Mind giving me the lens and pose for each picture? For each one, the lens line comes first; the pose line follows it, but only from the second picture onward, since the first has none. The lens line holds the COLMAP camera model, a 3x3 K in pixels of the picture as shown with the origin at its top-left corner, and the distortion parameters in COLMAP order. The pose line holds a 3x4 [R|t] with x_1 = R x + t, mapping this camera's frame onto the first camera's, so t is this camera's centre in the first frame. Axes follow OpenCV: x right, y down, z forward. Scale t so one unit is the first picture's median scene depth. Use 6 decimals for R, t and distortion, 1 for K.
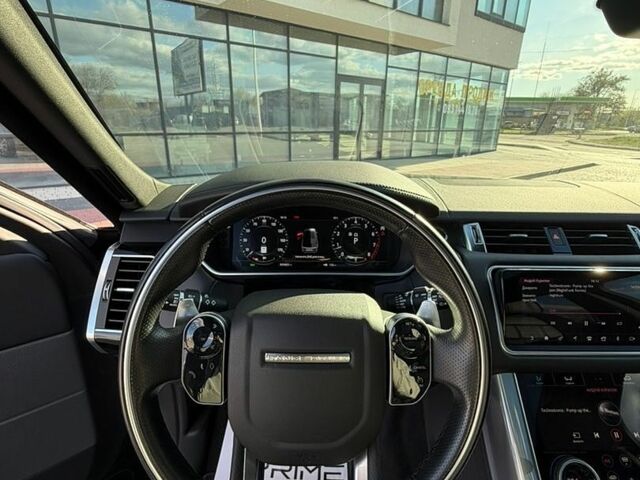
lens RADIAL K [[344.8, 0, 320.6], [0, 344.8, 238.8], [0, 0, 1]] dist [-0.014908, 0.011028]
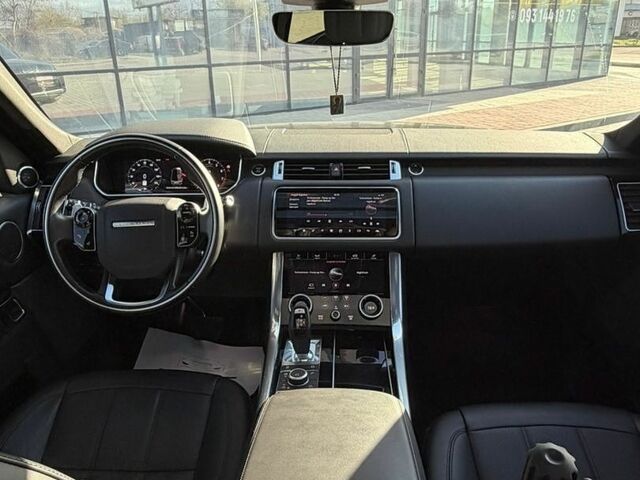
lens RADIAL K [[520.9, 0, 321.2], [0, 520.9, 232.8], [0, 0, 1]] dist [0.003263, -0.001661]
pose [[0.997330, -0.008141, -0.072566, 0.712949], [0.010499, 0.999427, 0.032170, 0.174281], [0.072263, -0.032846, 0.996845, -1.093211]]
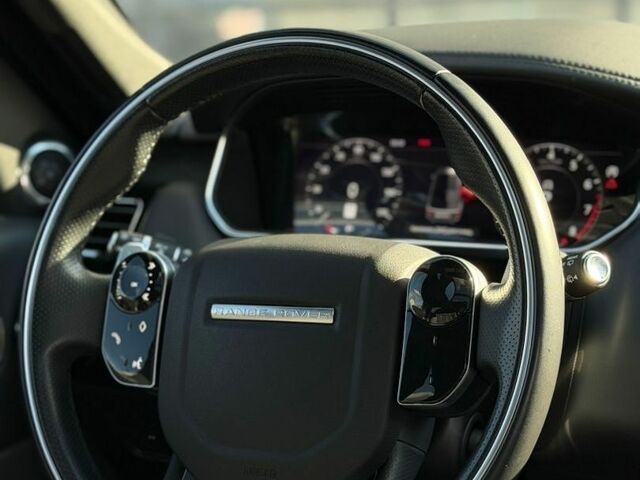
lens RADIAL K [[1352.7, 0, 317.7], [0, 1352.7, 243.1], [0, 0, 1]] dist [0.109190, 0.000000]
pose [[0.881570, 0.044899, -0.469912, 0.653297], [-0.097370, 0.991355, -0.087948, 0.238898], [0.461901, 0.123288, 0.878321, -0.615903]]
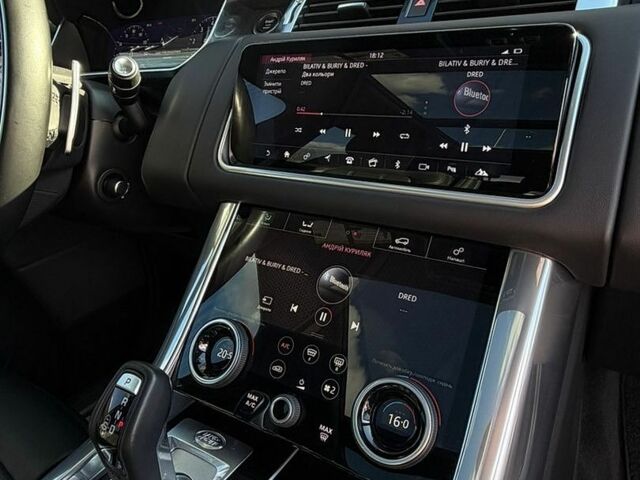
lens RADIAL K [[486.9, 0, 310.9], [0, 486.9, 222.4], [0, 0, 1]] dist [-0.012428, 0.006141]
pose [[0.816326, 0.137016, -0.561105, 0.930311], [-0.087931, 0.989613, 0.113727, 0.240007], [0.570859, -0.043500, 0.819895, 0.247860]]
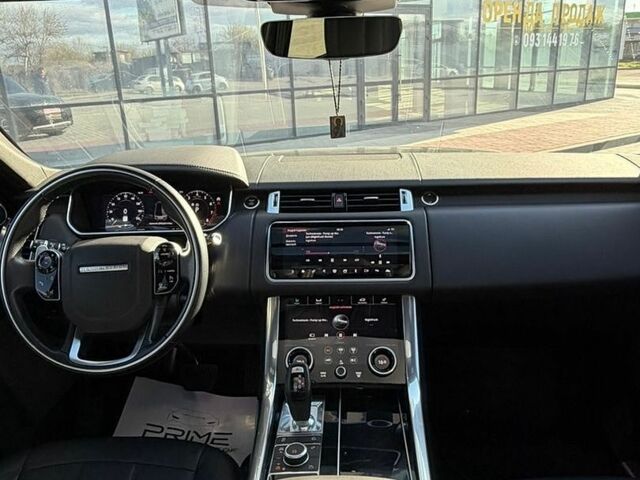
lens RADIAL K [[520.9, 0, 320.6], [0, 520.9, 230.1], [0, 0, 1]] dist [0.003263, -0.001661]
pose [[0.995749, -0.028015, -0.087743, 0.716685], [0.026045, 0.999384, -0.023511, 0.136436], [0.088348, 0.021125, 0.995866, -0.845039]]
